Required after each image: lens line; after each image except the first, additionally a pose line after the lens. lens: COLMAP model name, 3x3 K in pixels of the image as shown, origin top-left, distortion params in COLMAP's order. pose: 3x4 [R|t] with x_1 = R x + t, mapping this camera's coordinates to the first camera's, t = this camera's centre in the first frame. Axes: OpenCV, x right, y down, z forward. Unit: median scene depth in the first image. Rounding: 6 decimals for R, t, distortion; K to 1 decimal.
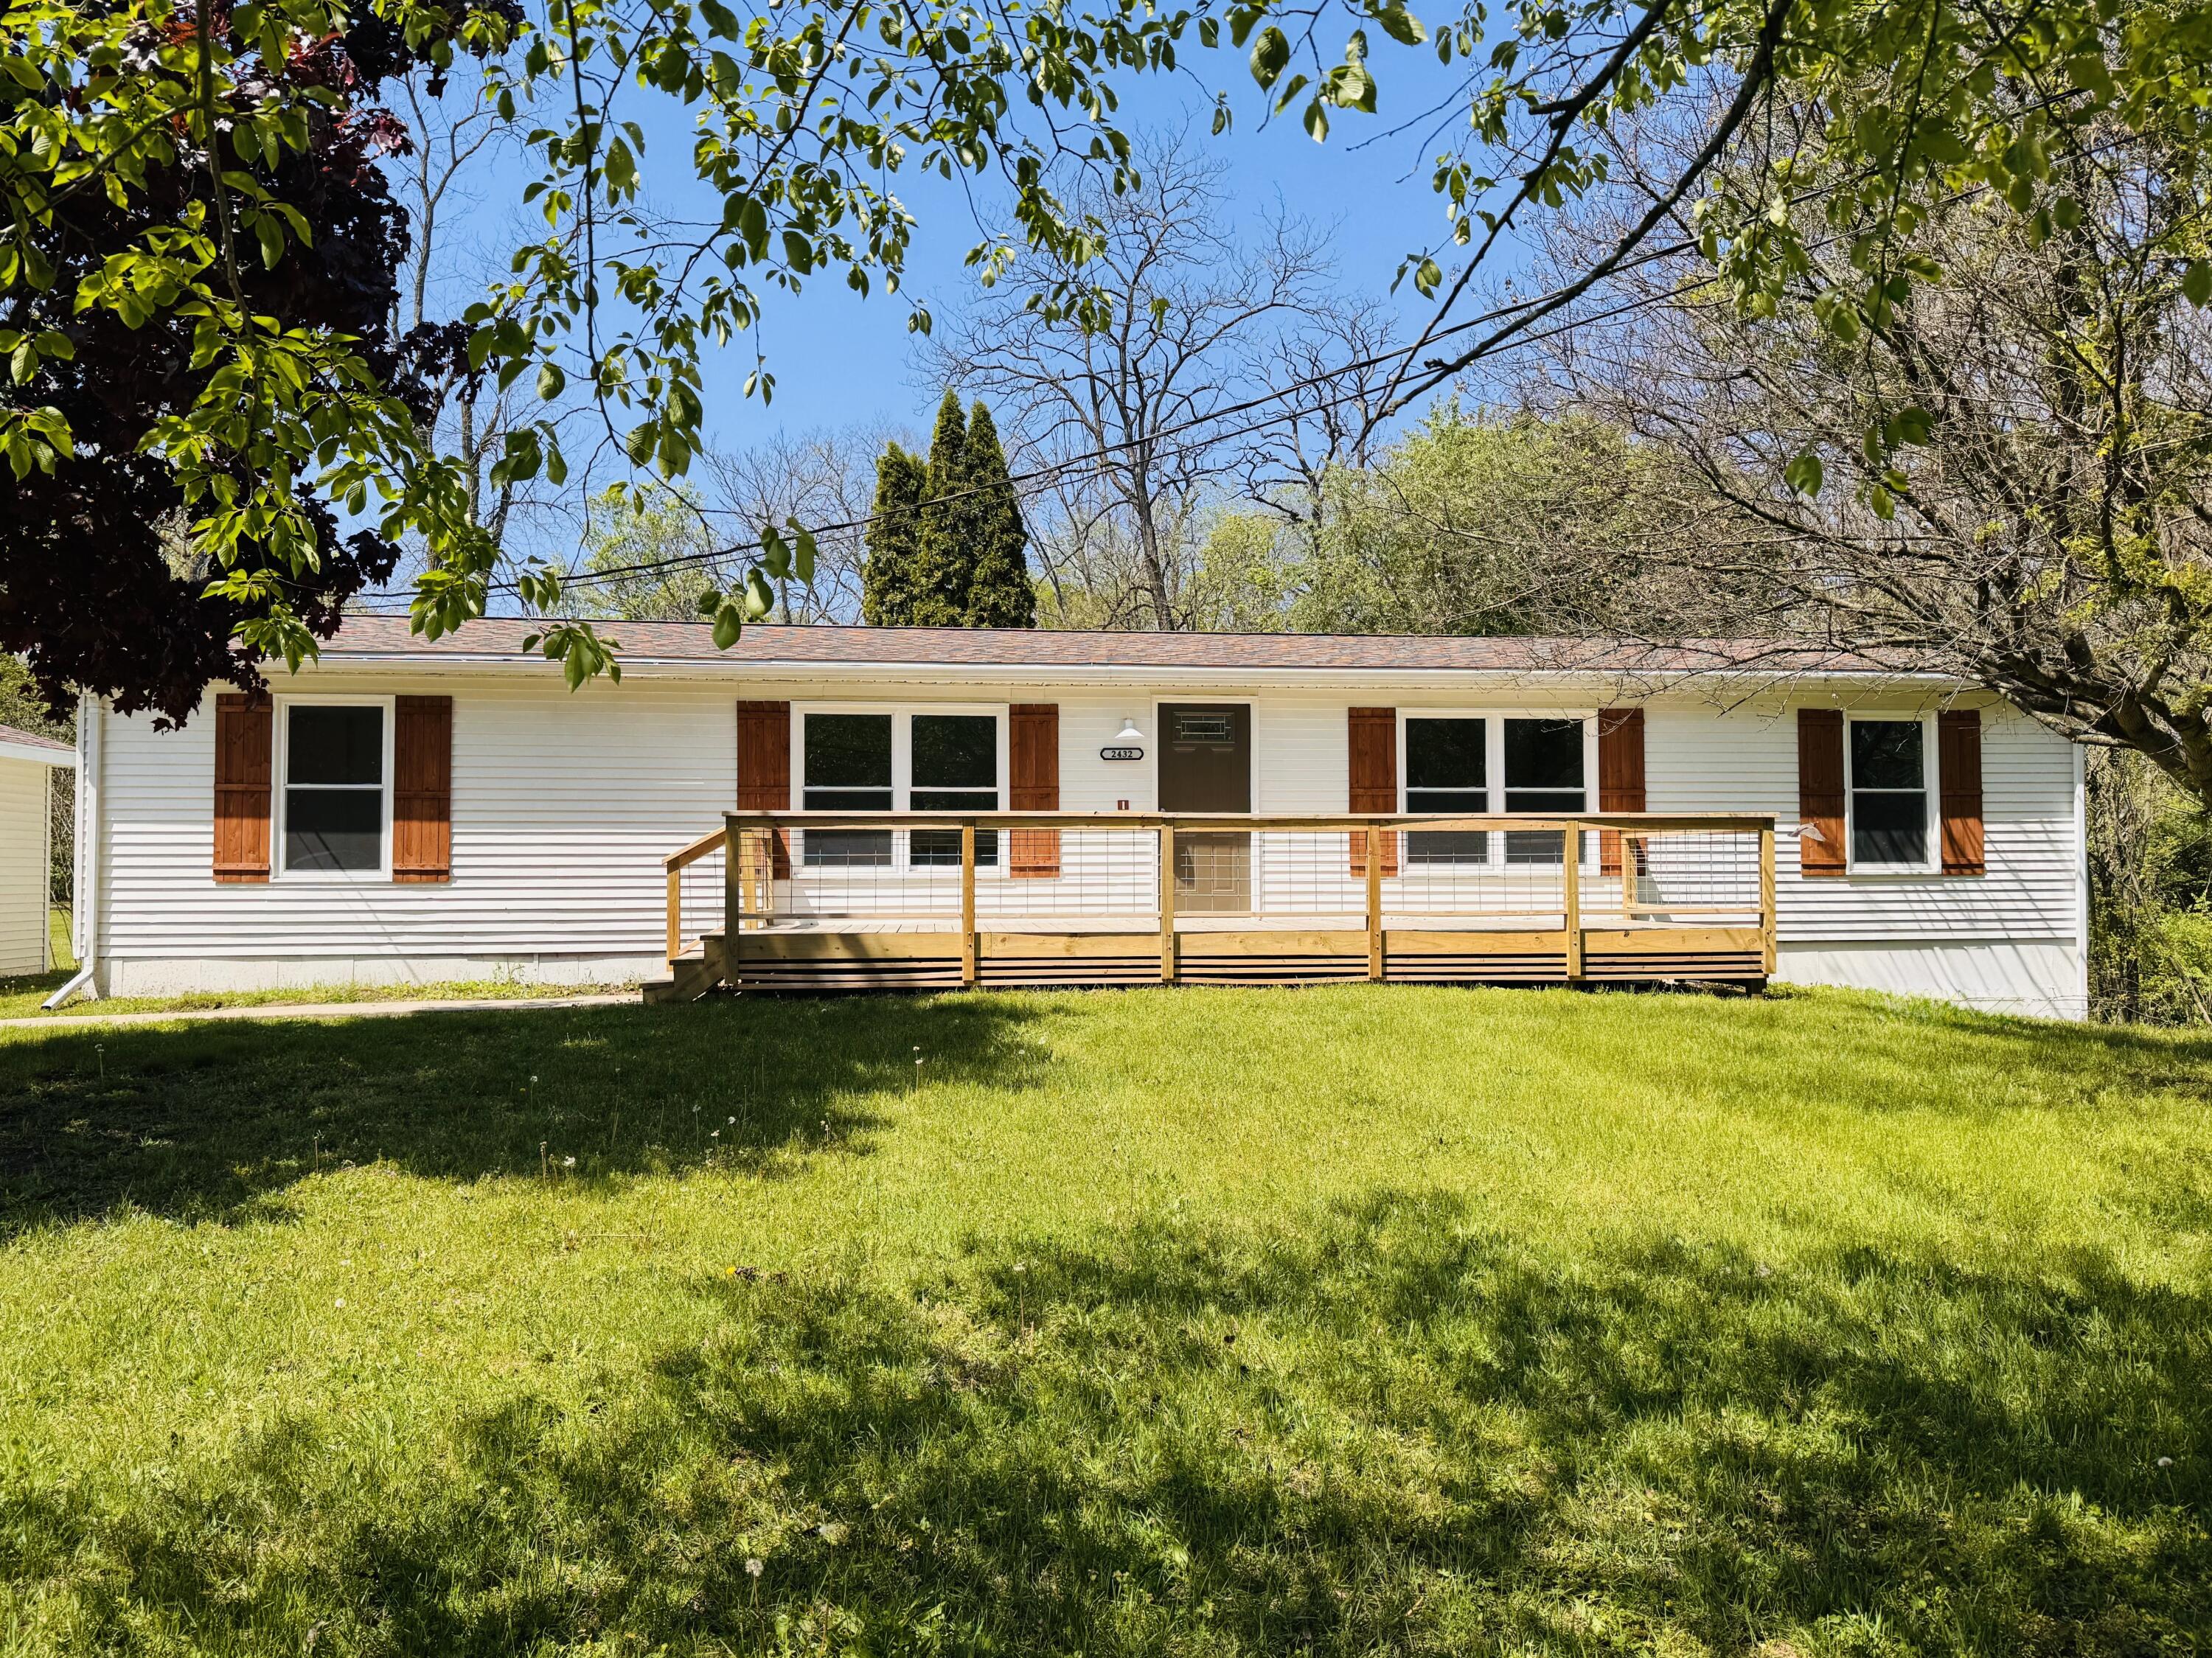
lens RADIAL K [[1575.8, 0, 1099.5], [0, 1575.8, 812.6], [0, 0, 1]] dist [0.044332, -0.038880]
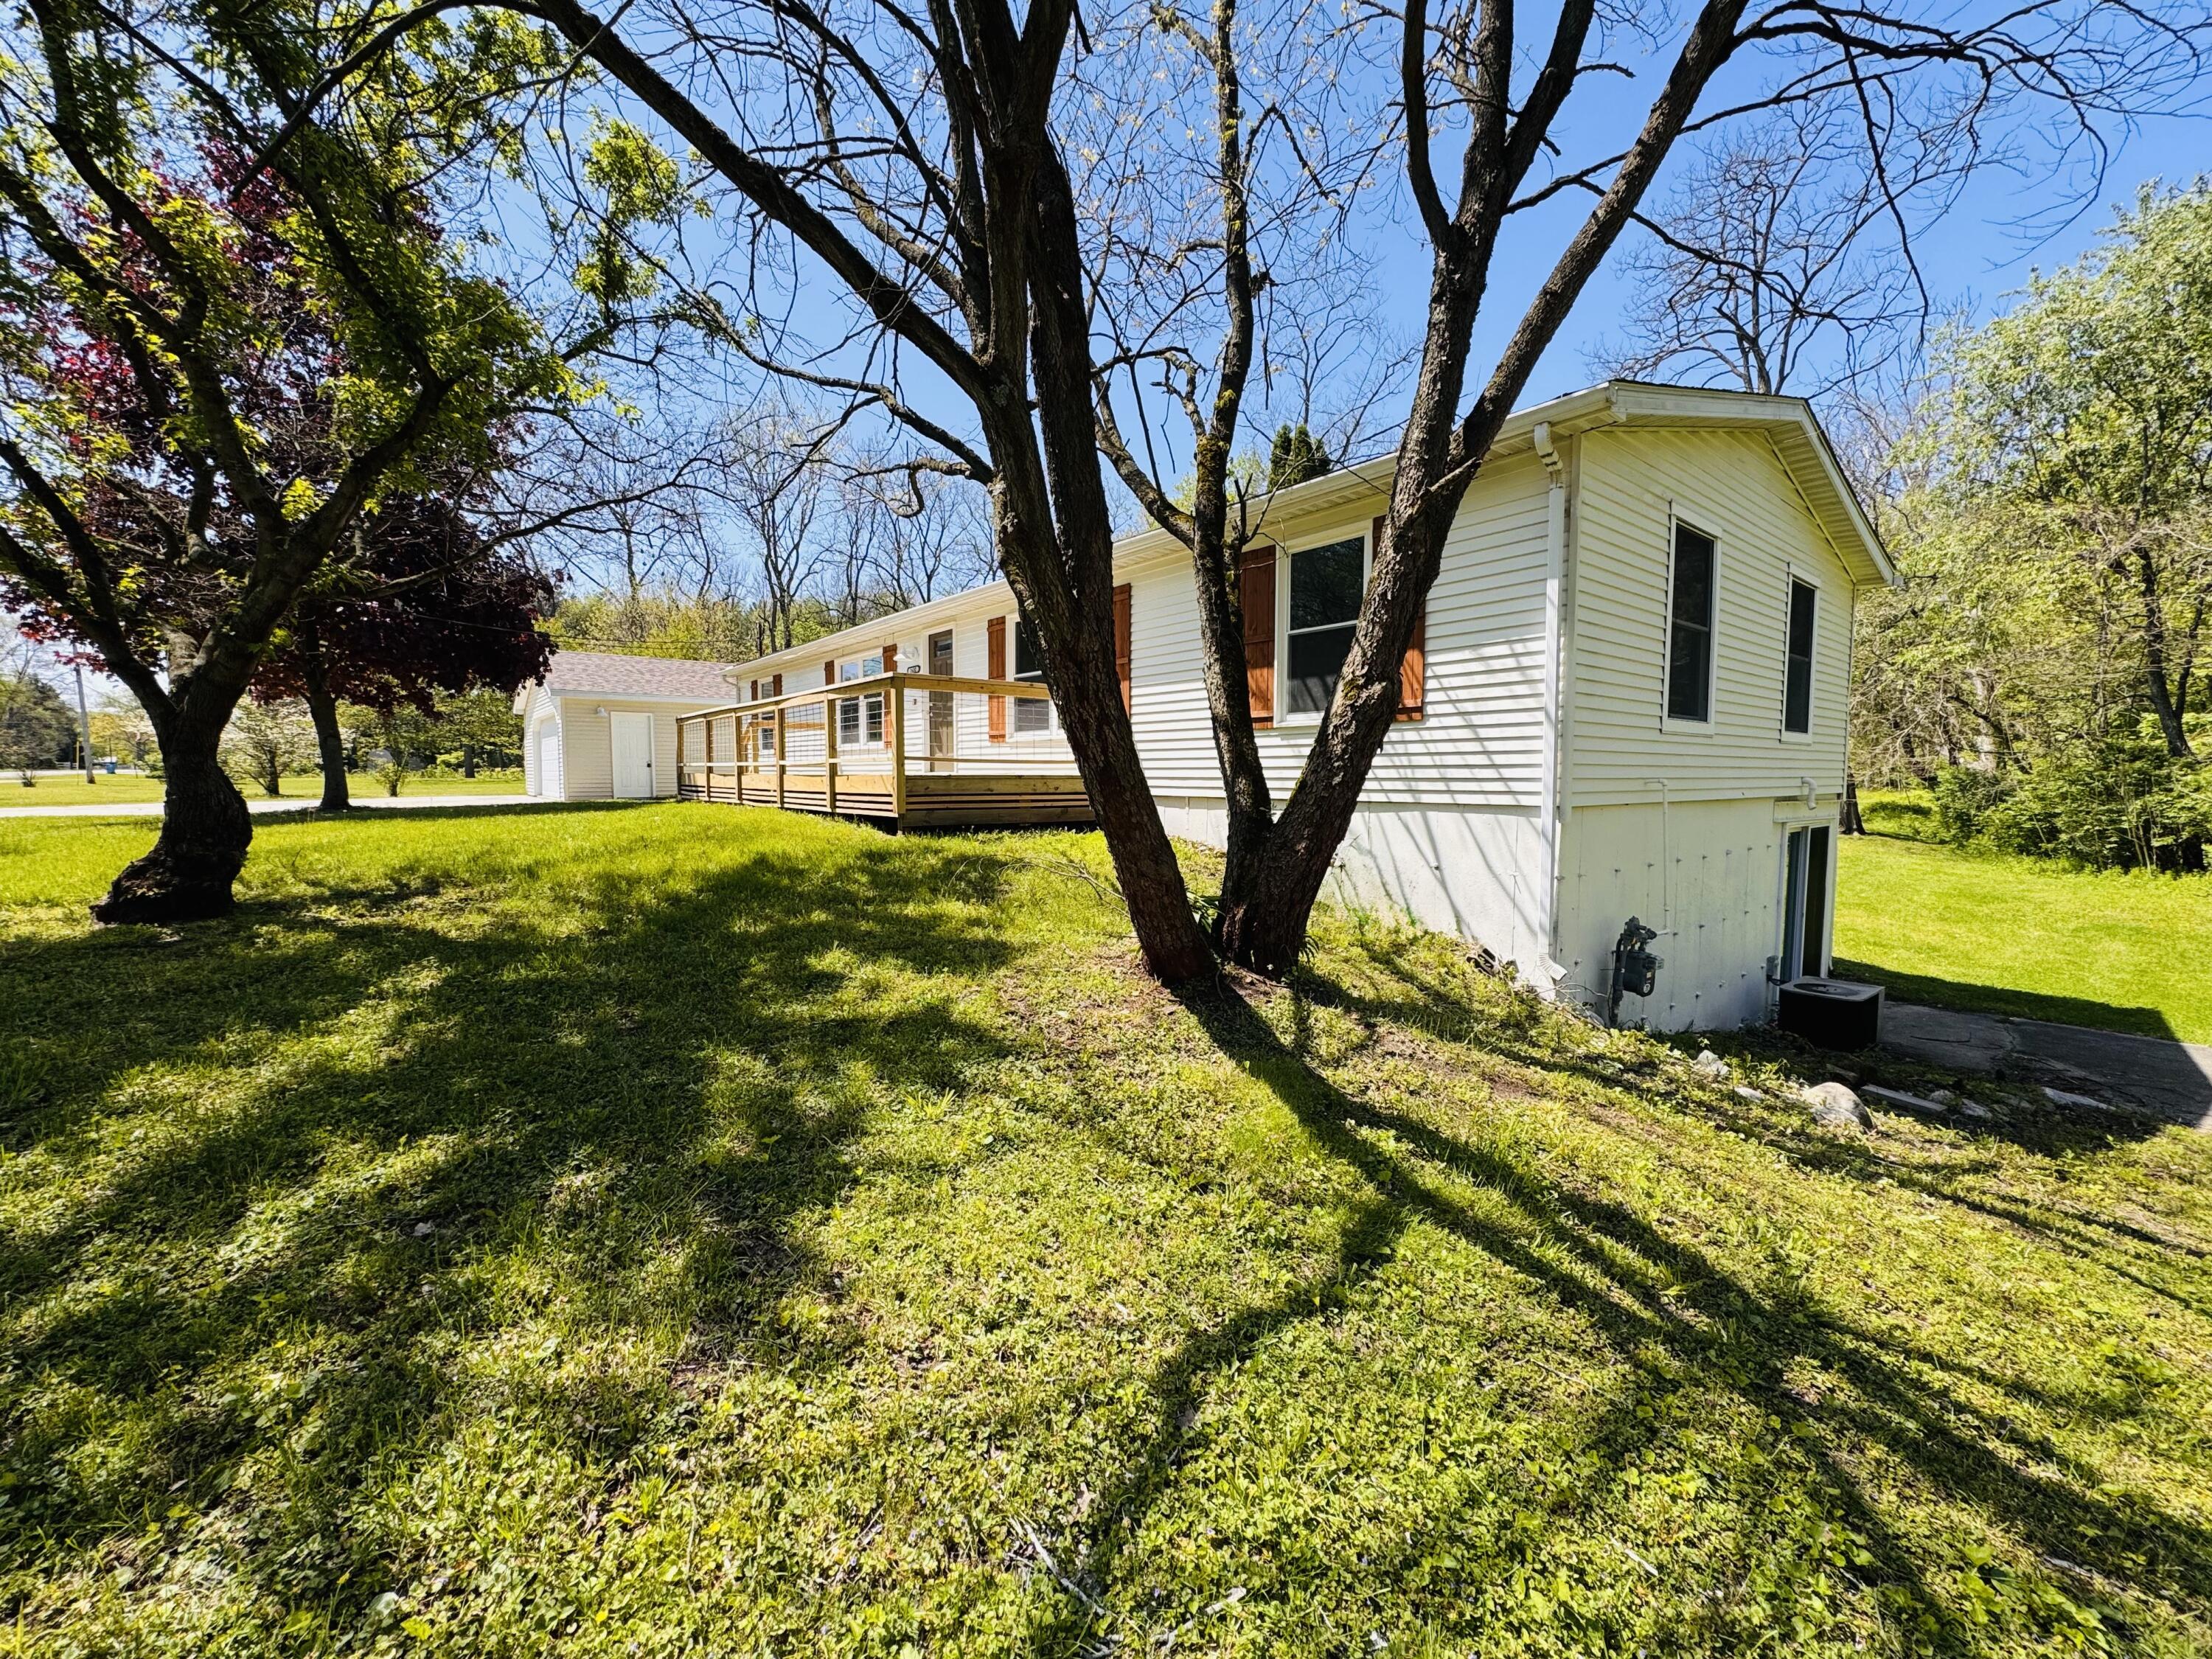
lens RADIAL K [[880.0, 0, 1107.7], [0, 880.0, 830.2], [0, 0, 1]] dist [0.001561, 0.002476]
pose [[0.523122, 0.059040, -0.850210, 0.962579], [0.033371, 0.995414, 0.089656, 0.055471], [0.851604, -0.075273, 0.518753, 0.732394]]
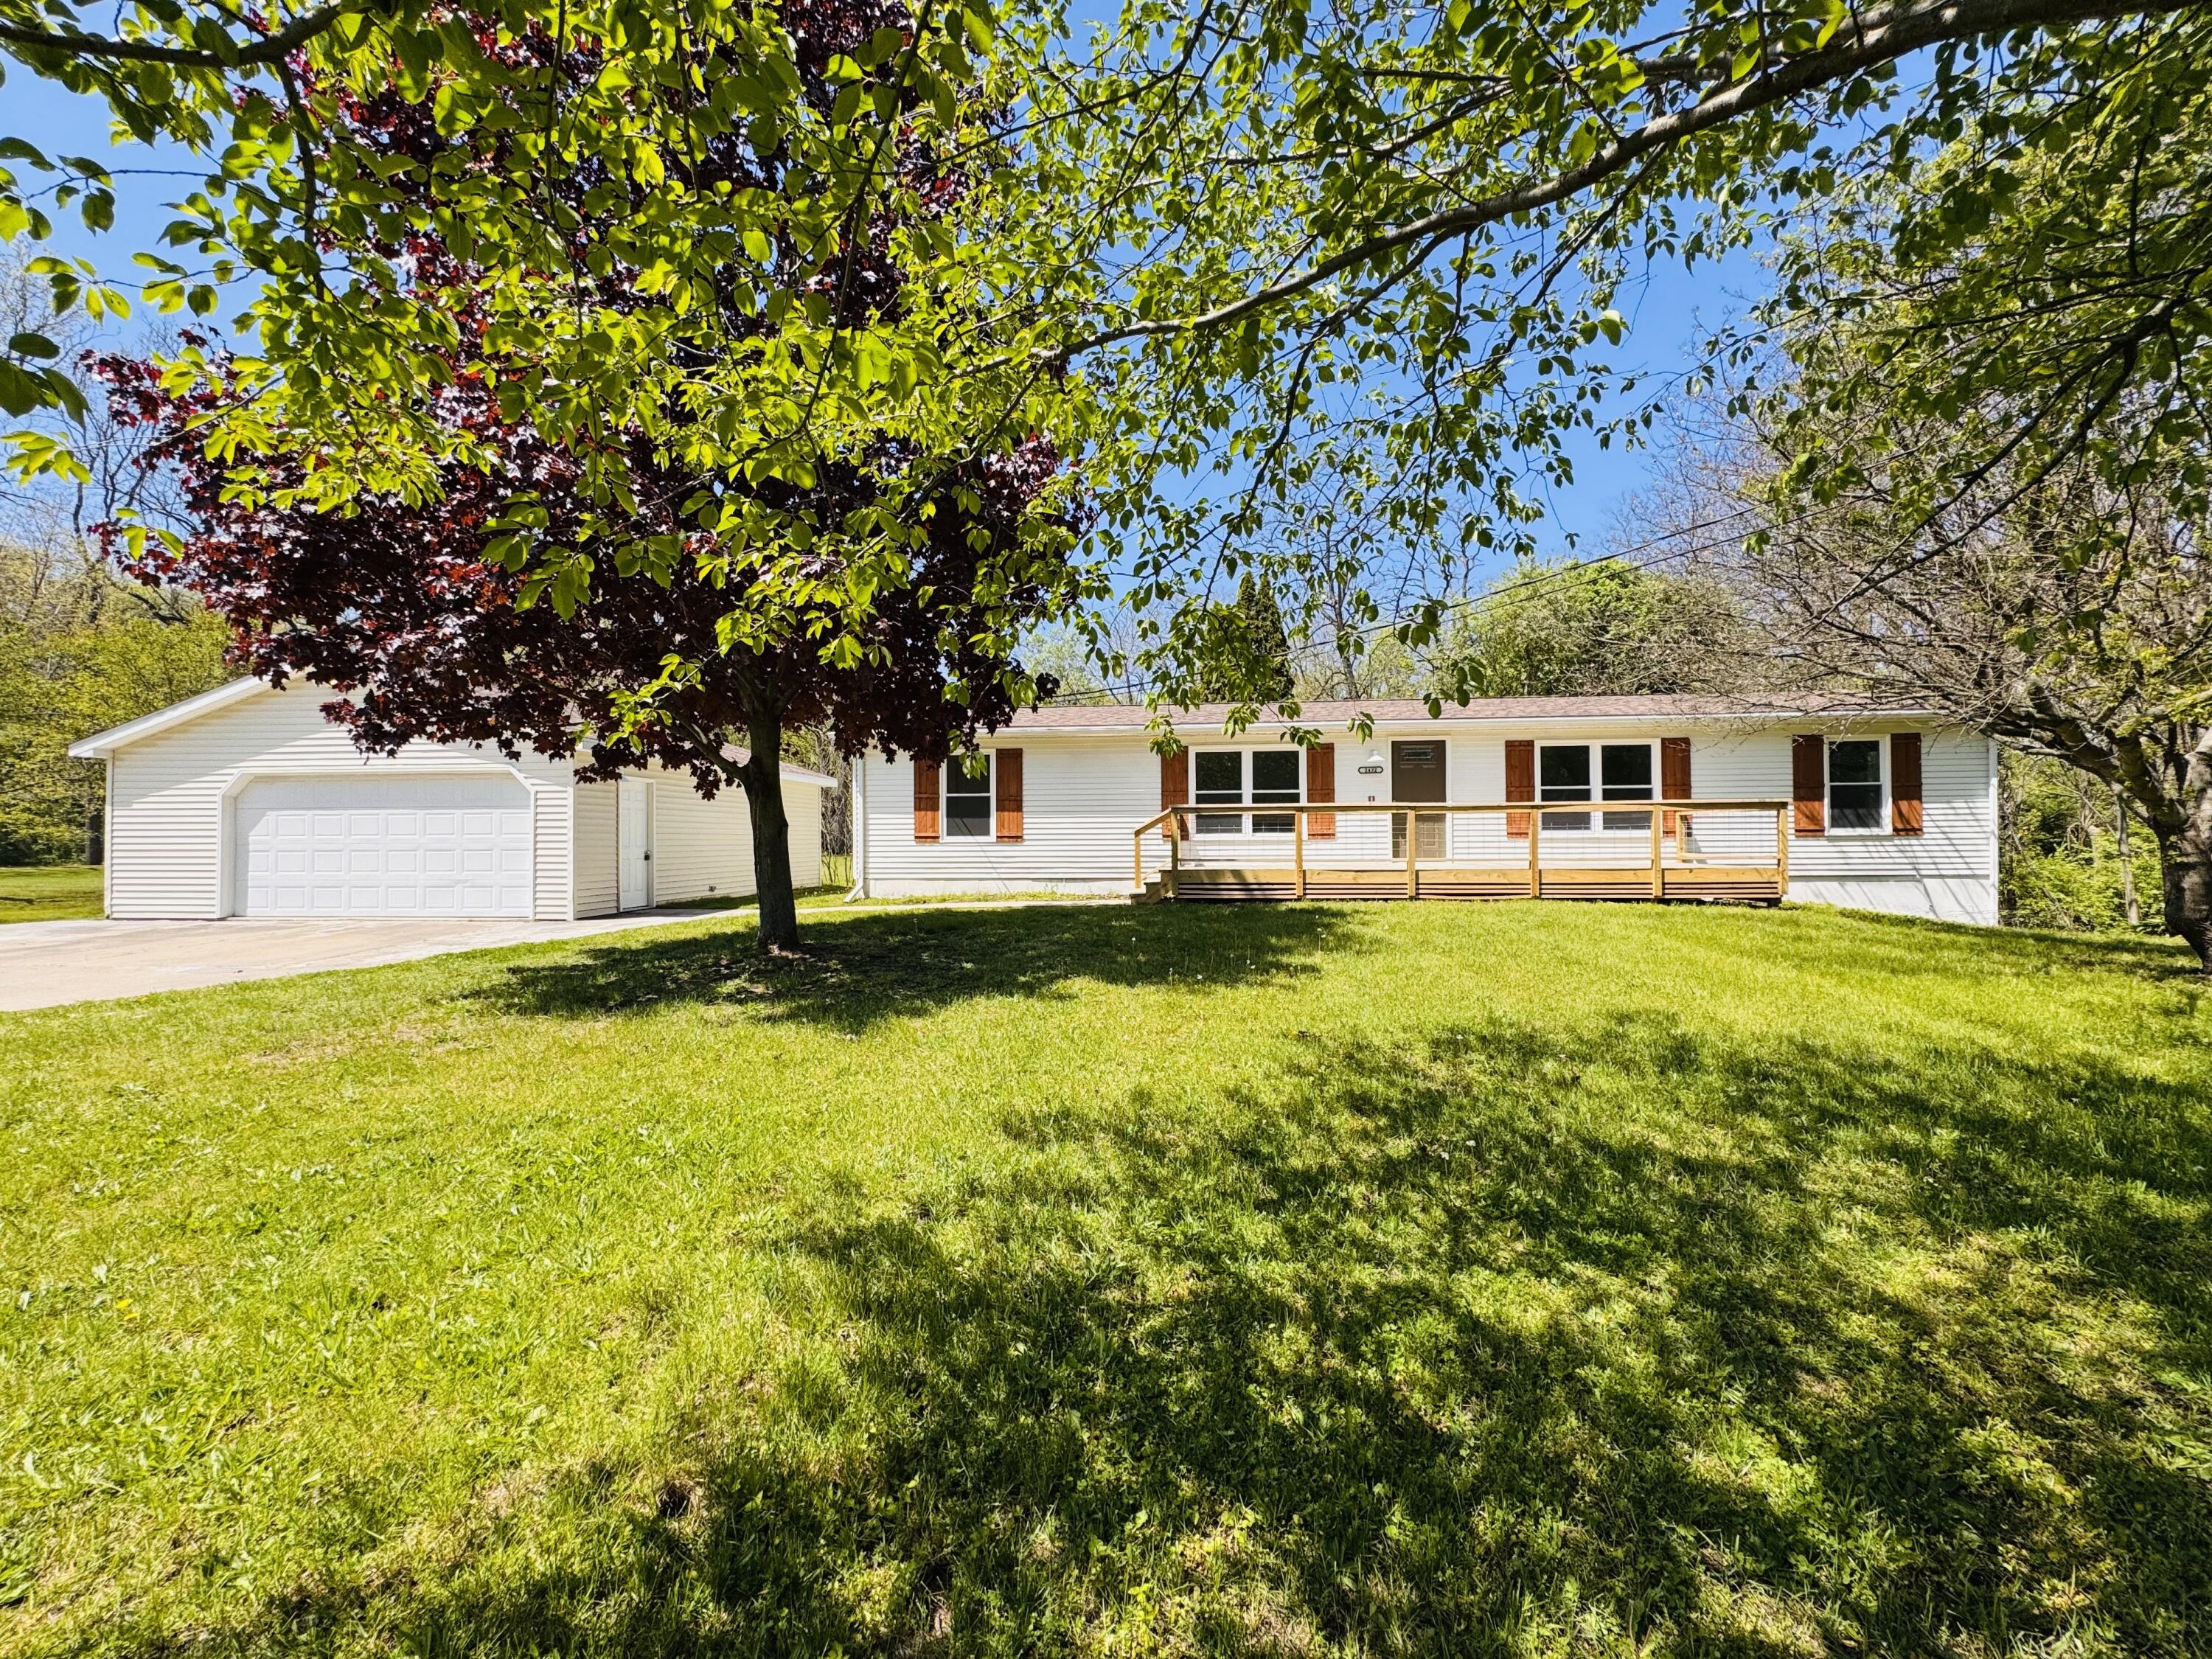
lens RADIAL K [[880.0, 0, 1100.5], [0, 880.0, 836.5], [0, 0, 1]] dist [0.001561, 0.002476]
pose [[0.977833, -0.004075, -0.209345, -0.078271], [0.012007, 0.999257, 0.036631, -0.002411], [0.209040, -0.038333, 0.977156, -0.049271]]
